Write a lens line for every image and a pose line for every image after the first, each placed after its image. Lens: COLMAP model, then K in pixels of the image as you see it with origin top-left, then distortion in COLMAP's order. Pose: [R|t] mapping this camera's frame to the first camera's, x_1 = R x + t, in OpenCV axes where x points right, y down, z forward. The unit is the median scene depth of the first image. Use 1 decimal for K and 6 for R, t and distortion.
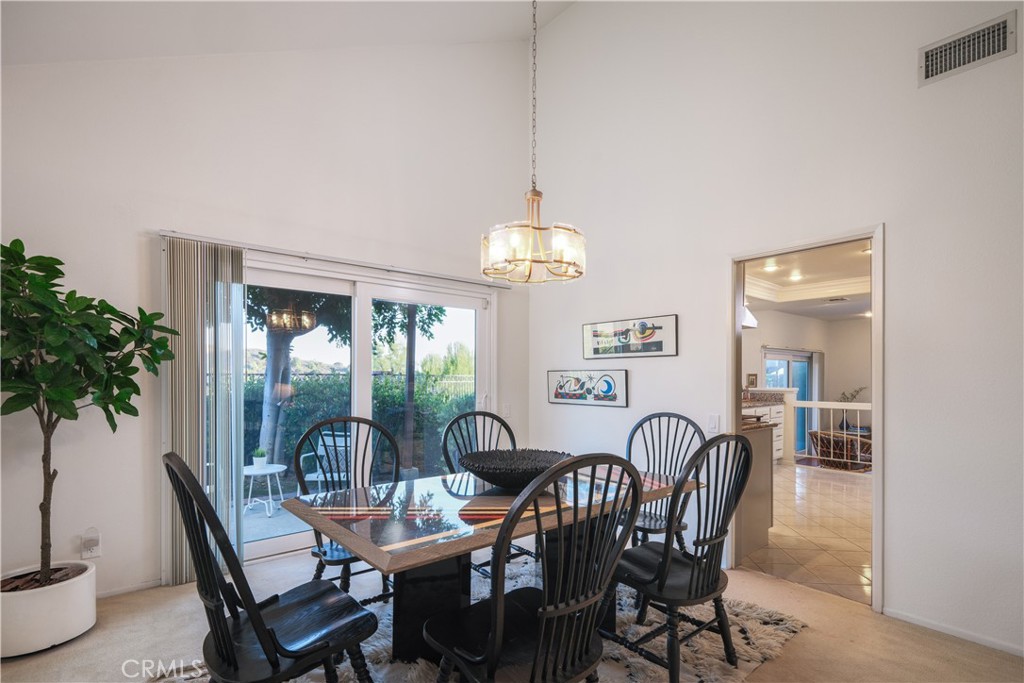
lens RADIAL K [[467.9, 0, 497.1], [0, 467.9, 376.9], [0, 0, 1]] dist [0.004056, -0.000618]
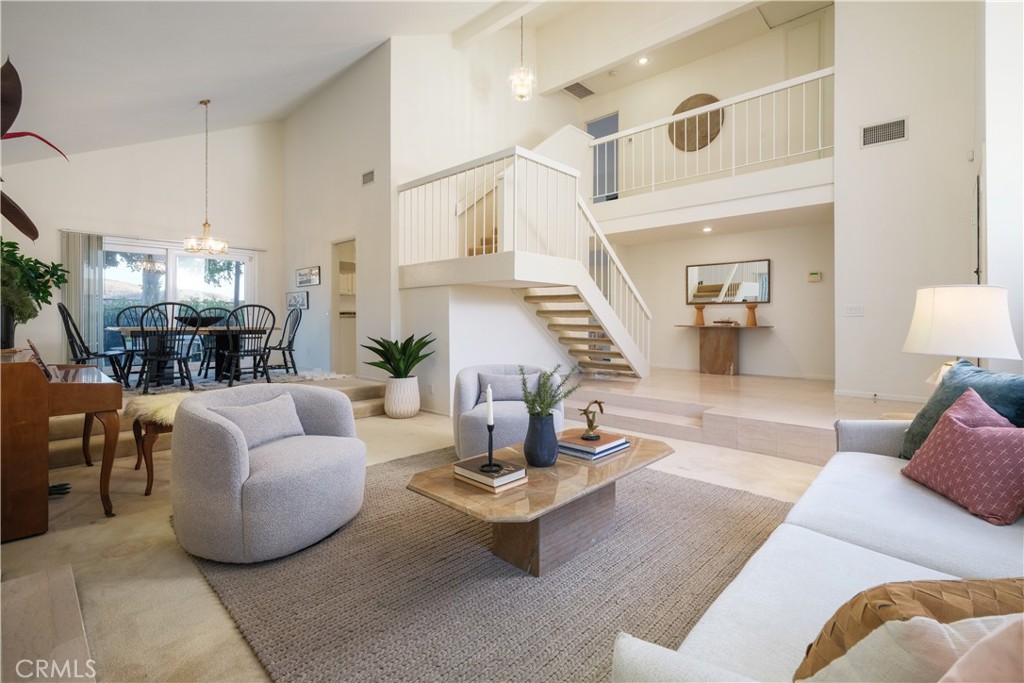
lens RADIAL K [[467.9, 0, 512.6], [0, 467.9, 314.3], [0, 0, 1]] dist [0.004056, -0.000618]
pose [[0.993020, -0.000527, 0.117945, 1.366633], [0.001680, 0.999952, -0.009677, 0.158874], [-0.117934, 0.009808, 0.992973, -1.755393]]
